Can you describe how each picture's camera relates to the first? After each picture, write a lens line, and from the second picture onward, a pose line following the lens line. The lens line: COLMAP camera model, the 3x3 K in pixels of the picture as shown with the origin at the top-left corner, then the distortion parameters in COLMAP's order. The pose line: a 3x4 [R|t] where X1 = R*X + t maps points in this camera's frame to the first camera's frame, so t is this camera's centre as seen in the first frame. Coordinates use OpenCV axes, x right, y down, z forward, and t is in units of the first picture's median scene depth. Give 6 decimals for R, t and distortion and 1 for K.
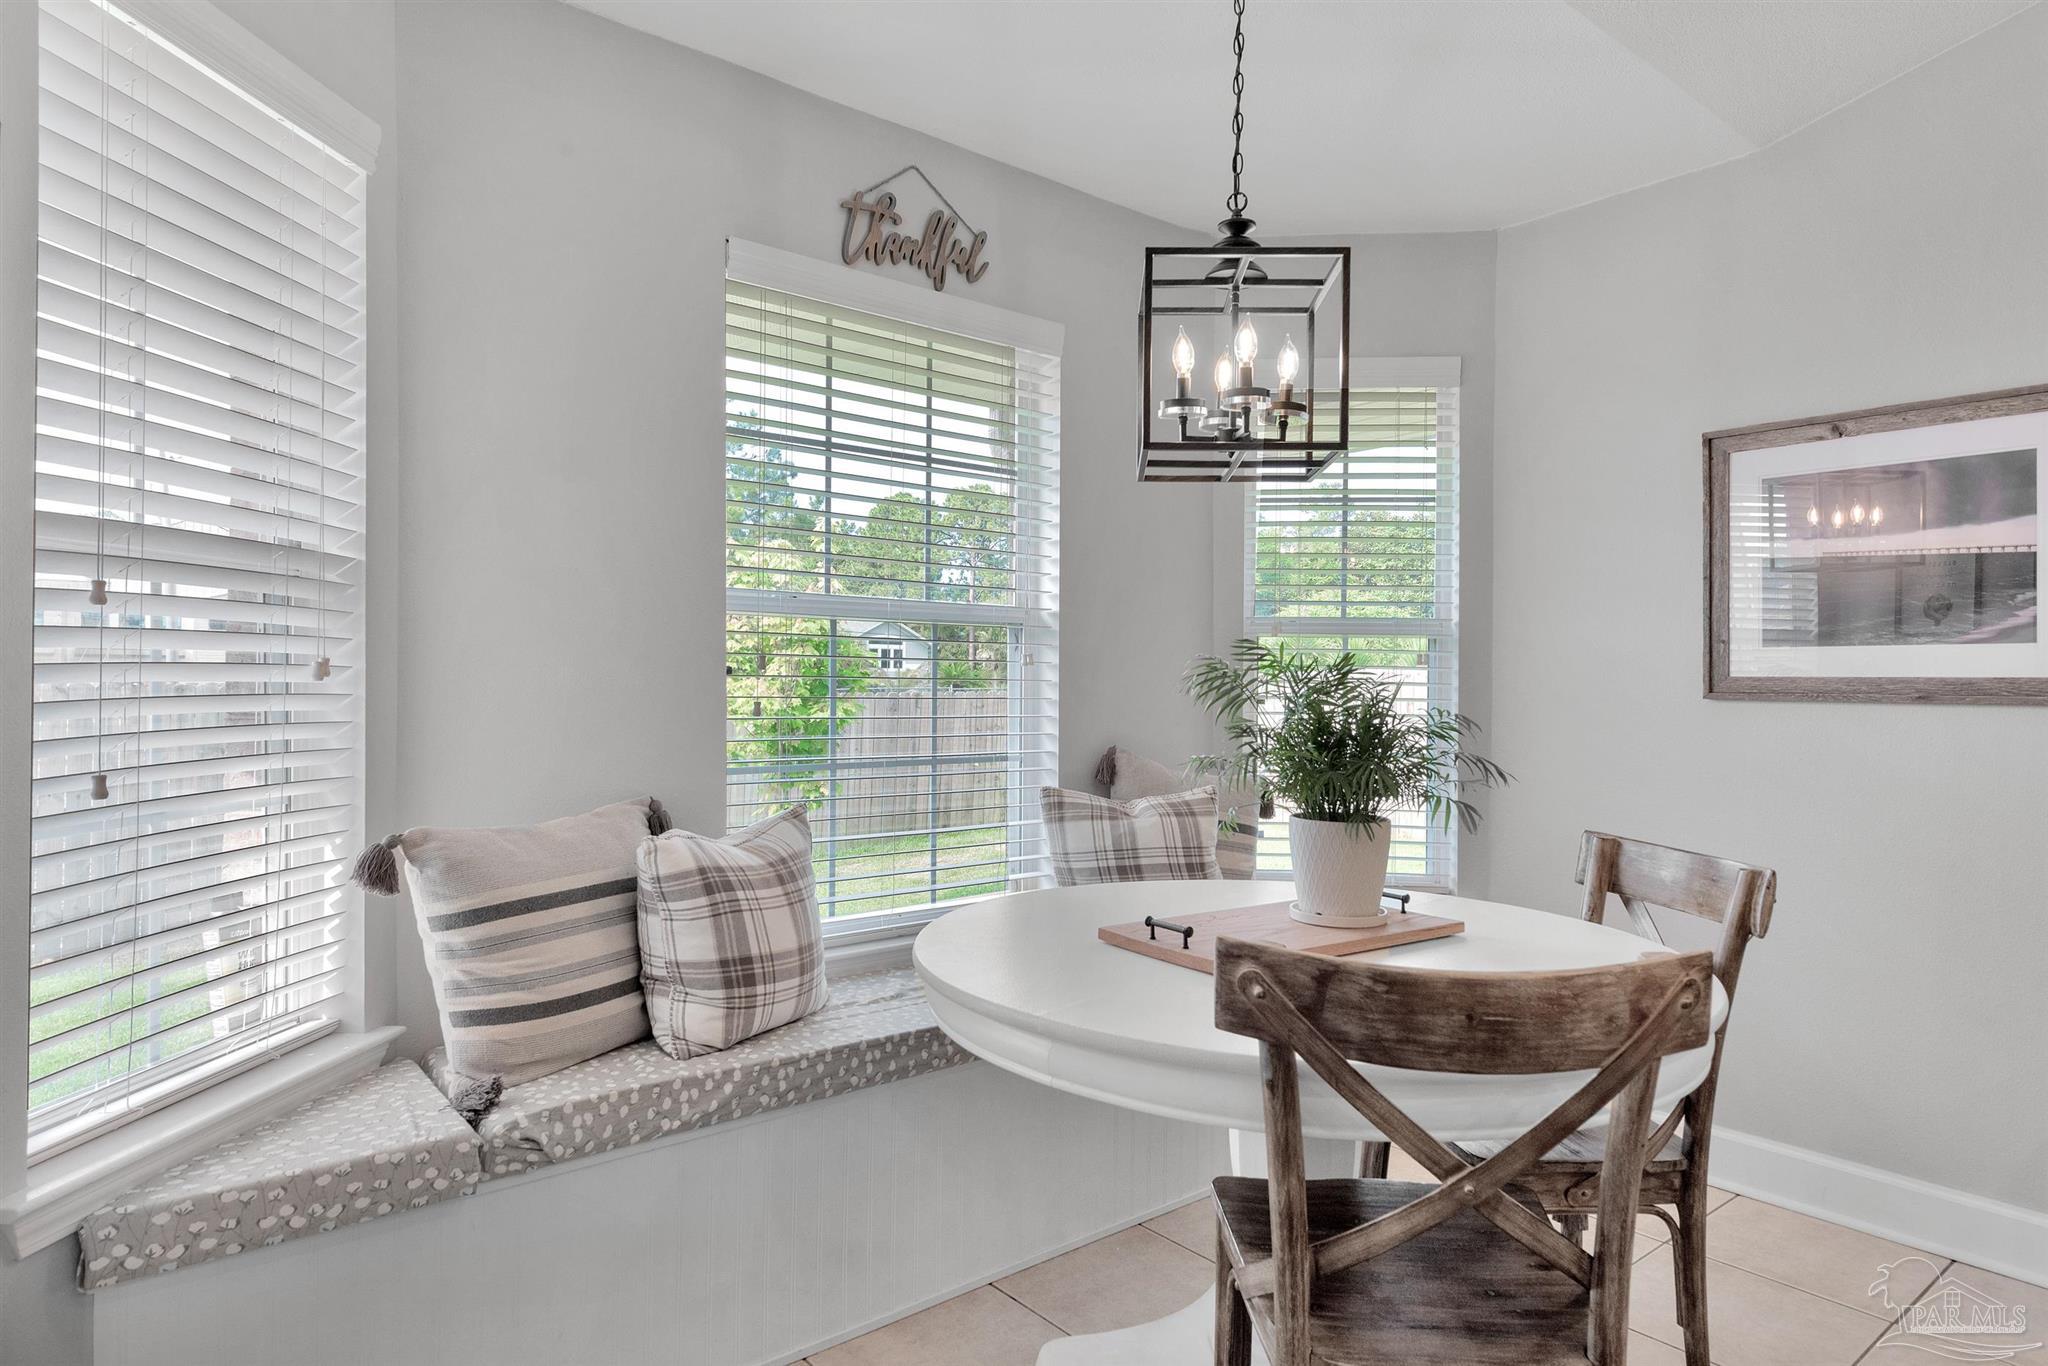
lens RADIAL K [[1179.4, 0, 1024.0], [0, 1179.4, 683.0], [0, 0, 1]] dist [-0.000528, 0.000174]
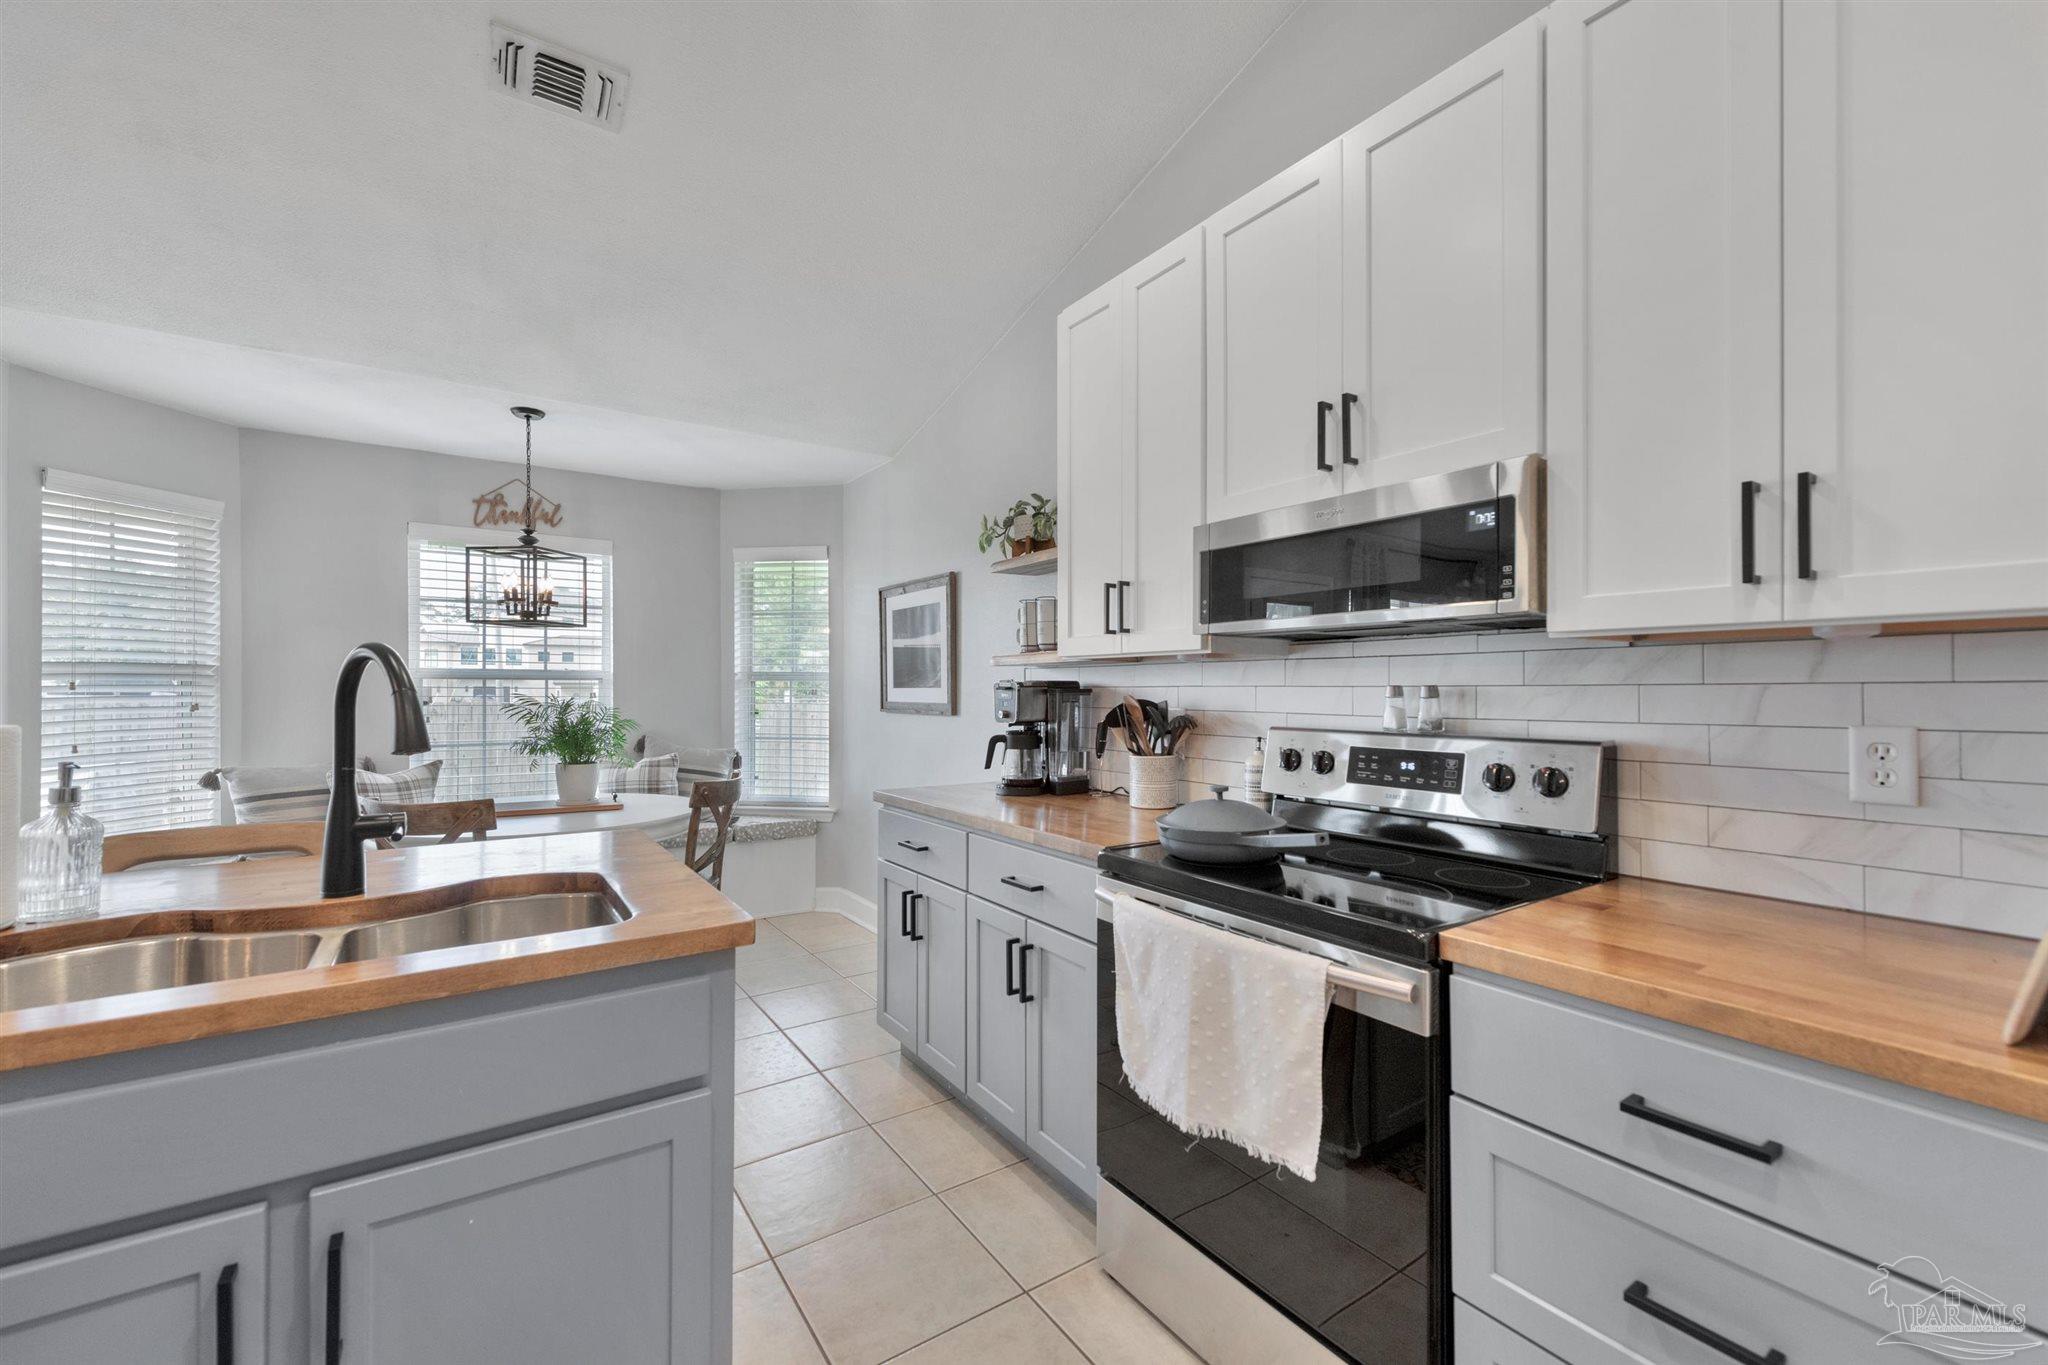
lens RADIAL K [[838.3, 0, 1024.0], [0, 838.3, 682.5], [0, 0, 1]] dist [0.000644, -0.000052]
pose [[0.996297, -0.007596, -0.085643, 1.372415], [0.007147, 0.999959, -0.005542, -0.041618], [0.085681, 0.004910, 0.996311, -0.708822]]
